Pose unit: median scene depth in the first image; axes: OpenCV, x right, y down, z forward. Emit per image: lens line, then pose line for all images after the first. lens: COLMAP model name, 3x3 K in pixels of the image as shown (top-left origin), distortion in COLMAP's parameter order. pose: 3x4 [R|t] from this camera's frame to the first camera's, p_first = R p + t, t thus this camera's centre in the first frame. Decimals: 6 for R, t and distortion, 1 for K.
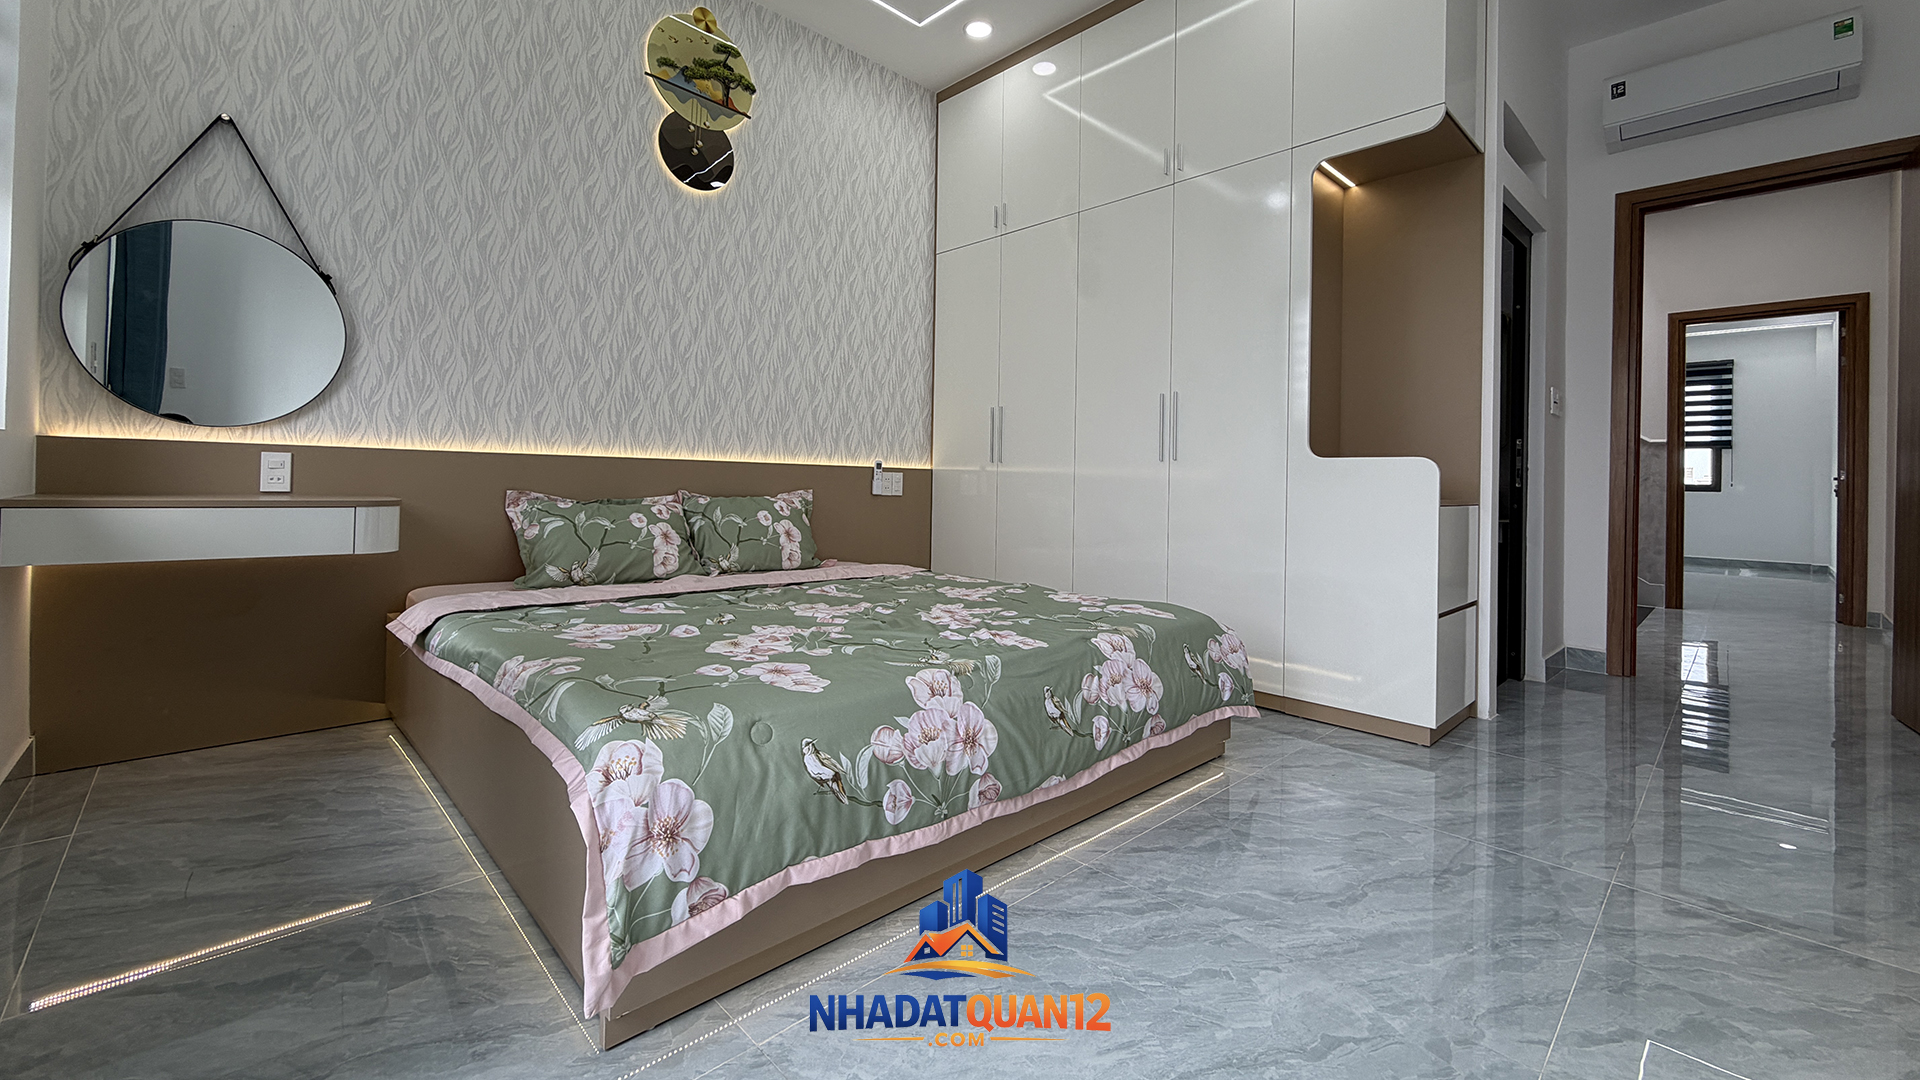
lens RADIAL K [[774.3, 0, 954.4], [0, 774.3, 469.6], [0, 0, 1]] dist [0.002129, 0.000399]
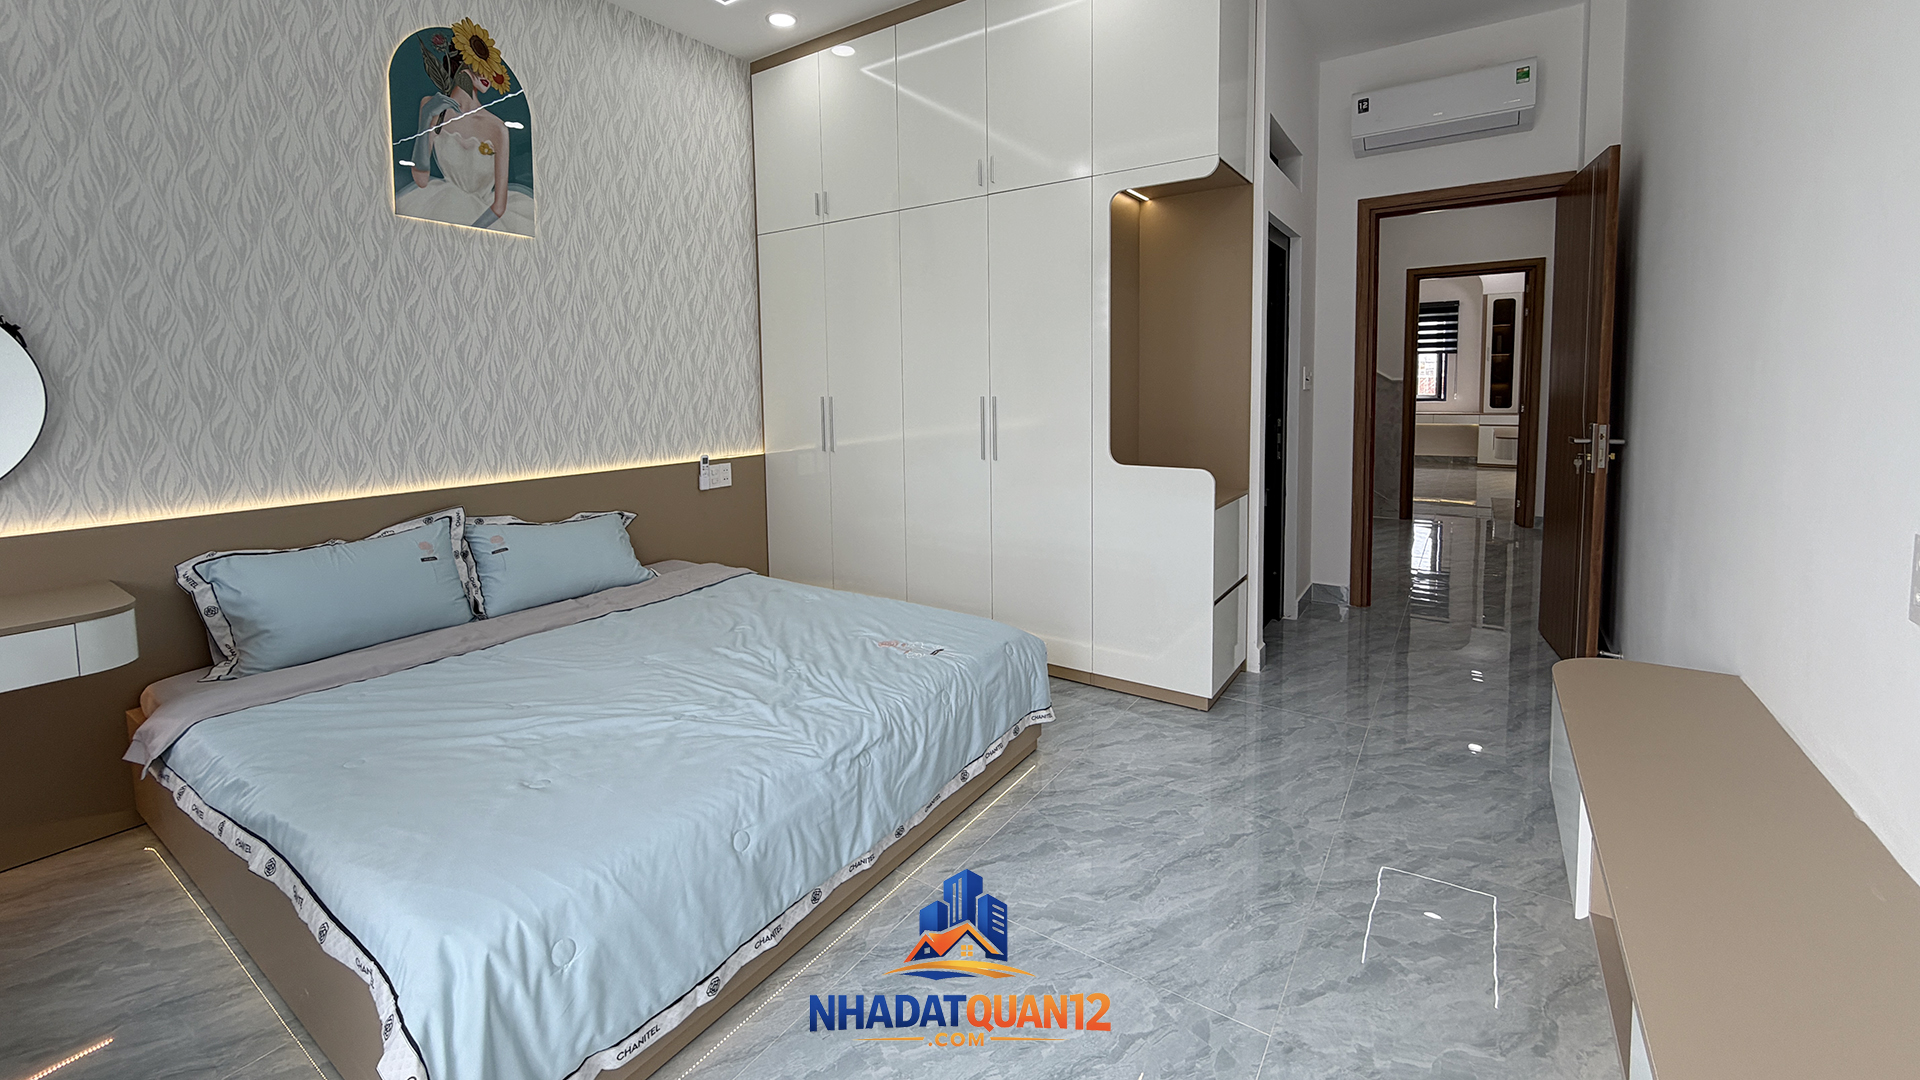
lens RADIAL K [[776.5, 0, 955.3], [0, 776.5, 432.5], [0, 0, 1]] dist [-0.001822, 0.000441]
pose [[0.976856, -0.055757, 0.206504, 0.012446], [0.037176, 0.994991, 0.092793, -0.141583], [-0.210644, -0.082969, 0.974036, -0.019623]]
